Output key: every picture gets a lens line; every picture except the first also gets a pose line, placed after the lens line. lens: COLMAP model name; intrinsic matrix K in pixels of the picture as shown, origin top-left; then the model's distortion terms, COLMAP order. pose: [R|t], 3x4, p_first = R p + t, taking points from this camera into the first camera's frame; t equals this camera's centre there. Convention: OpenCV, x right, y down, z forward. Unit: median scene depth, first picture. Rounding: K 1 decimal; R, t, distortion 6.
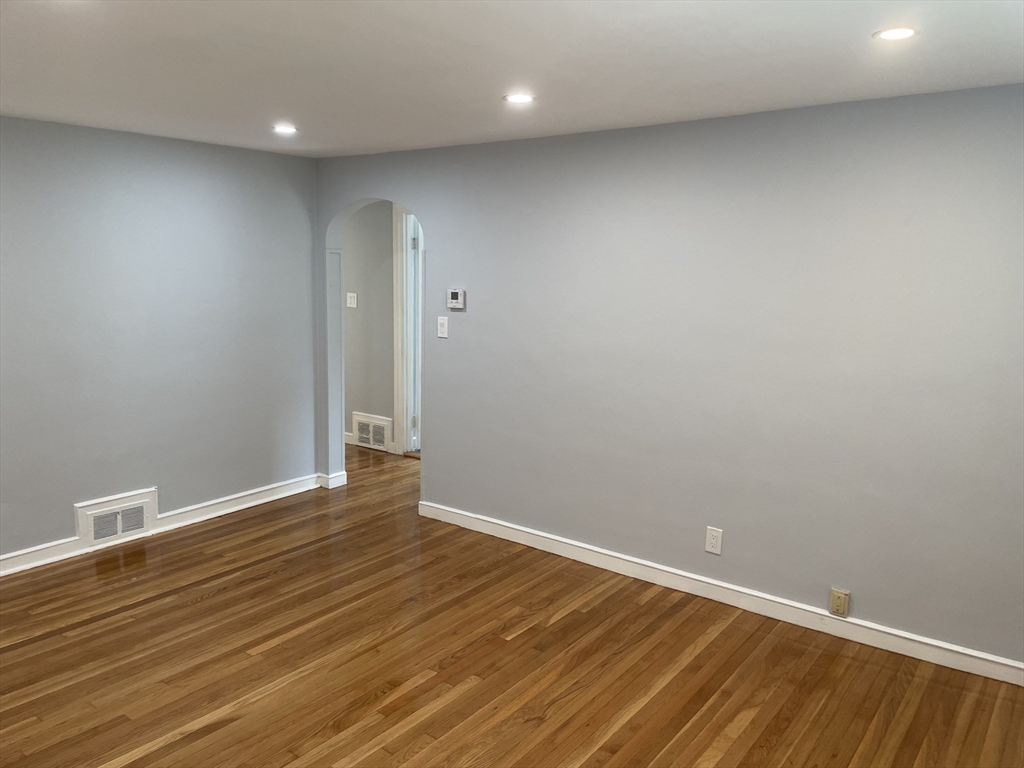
lens RADIAL K [[775.0, 0, 510.2], [0, 775.0, 377.9], [0, 0, 1]] dist [0.115734, -0.152076]
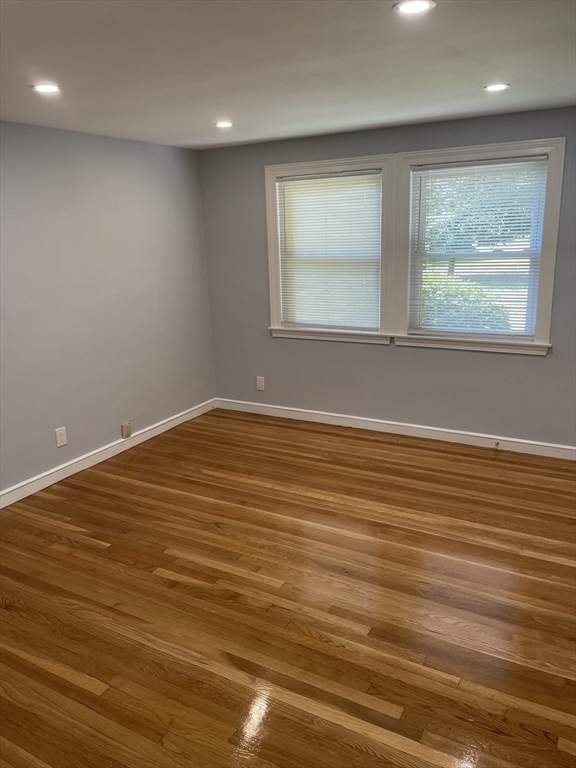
lens RADIAL K [[581.3, 0, 288.9], [0, 581.3, 377.5], [0, 0, 1]] dist [0.115734, -0.152076]
pose [[-0.152624, -0.250667, 0.955967, -0.849995], [0.170941, 0.946024, 0.275351, -0.125046], [-0.973388, 0.205439, -0.101537, 0.736980]]
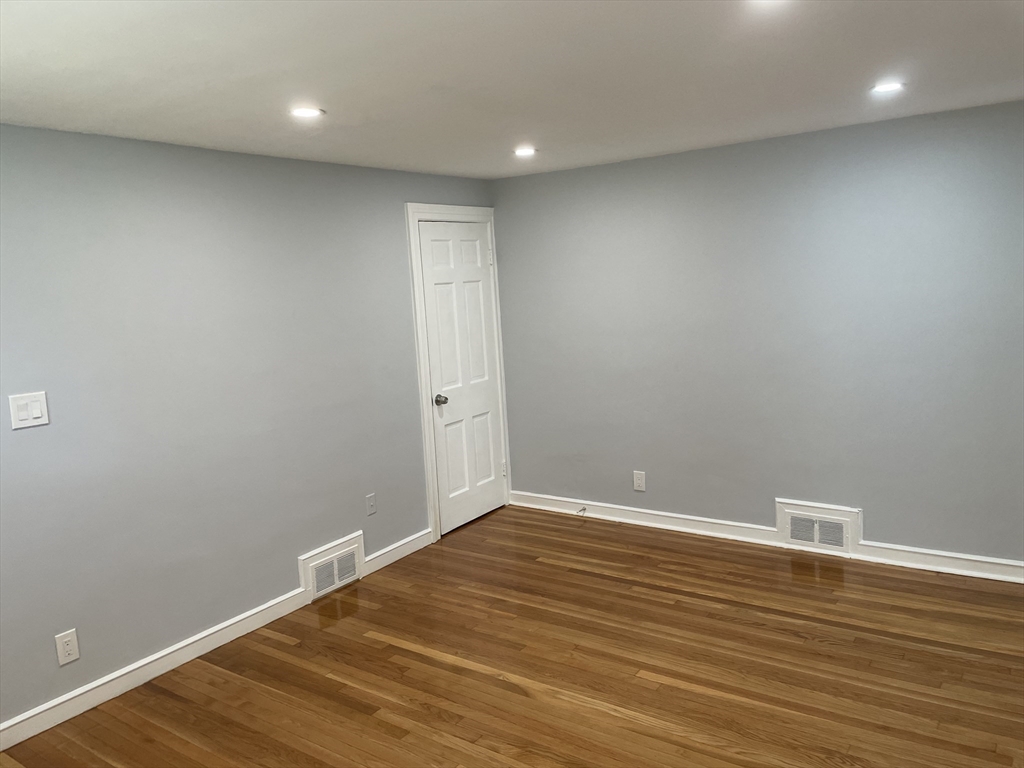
lens RADIAL K [[775.0, 0, 510.2], [0, 775.0, 377.9], [0, 0, 1]] dist [0.115734, -0.152076]
pose [[0.042493, 0.118020, -0.992102, 0.552480], [-0.089104, 0.989489, 0.113892, -0.104733], [0.995115, 0.083561, 0.052562, 0.704886]]
